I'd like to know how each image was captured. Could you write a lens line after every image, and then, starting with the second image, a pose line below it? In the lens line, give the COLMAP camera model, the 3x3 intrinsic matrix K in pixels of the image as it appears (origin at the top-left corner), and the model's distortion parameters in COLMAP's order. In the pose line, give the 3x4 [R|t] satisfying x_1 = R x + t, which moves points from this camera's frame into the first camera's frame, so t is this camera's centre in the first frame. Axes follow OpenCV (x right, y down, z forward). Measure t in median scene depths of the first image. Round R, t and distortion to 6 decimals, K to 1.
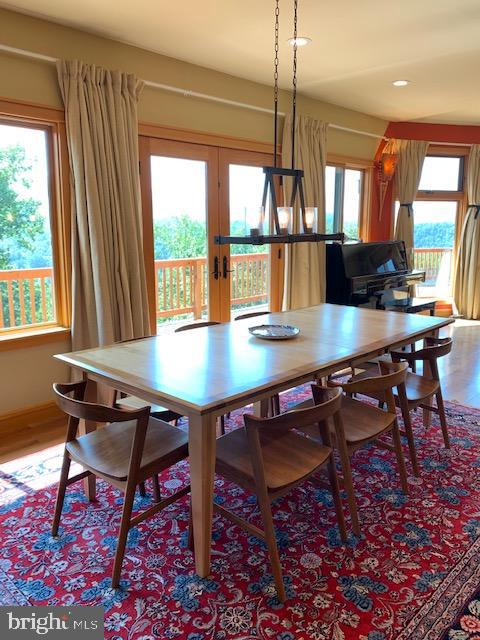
lens RADIAL K [[527.6, 0, 240.5], [0, 527.6, 317.6], [0, 0, 1]] dist [0.007690, 0.003956]
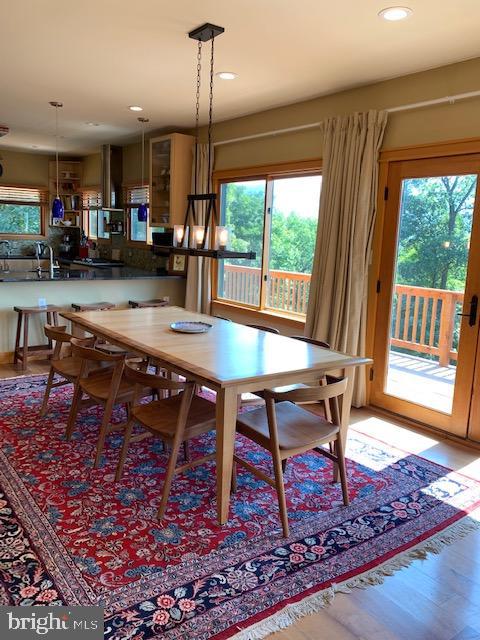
lens RADIAL K [[527.6, 0, 240.5], [0, 527.6, 317.6], [0, 0, 1]] dist [0.007690, 0.003956]
pose [[-0.190789, 0.147271, -0.970521, 1.247770], [-0.218972, 0.957385, 0.188325, -0.255176], [0.956896, 0.248447, -0.150411, 1.310159]]
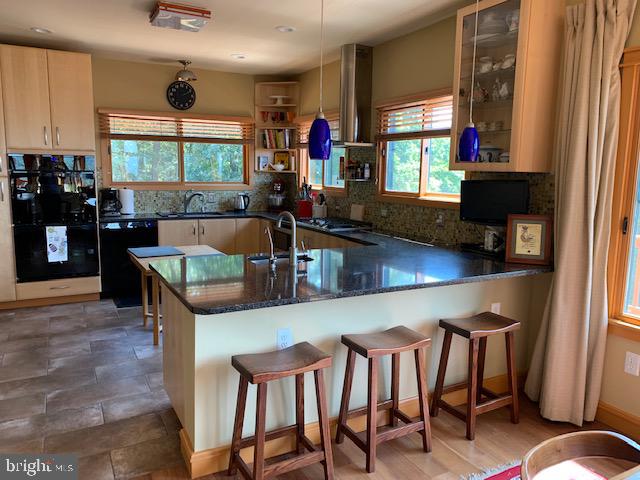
lens RADIAL K [[507.9, 0, 317.8], [0, 507.9, 241.2], [0, 0, 1]] dist [0.104473, -0.006362]
pose [[-0.351836, 0.124487, -0.927747, 0.730660], [-0.189189, 0.961206, 0.200724, -0.189544], [0.916743, 0.246142, -0.314636, 0.926971]]
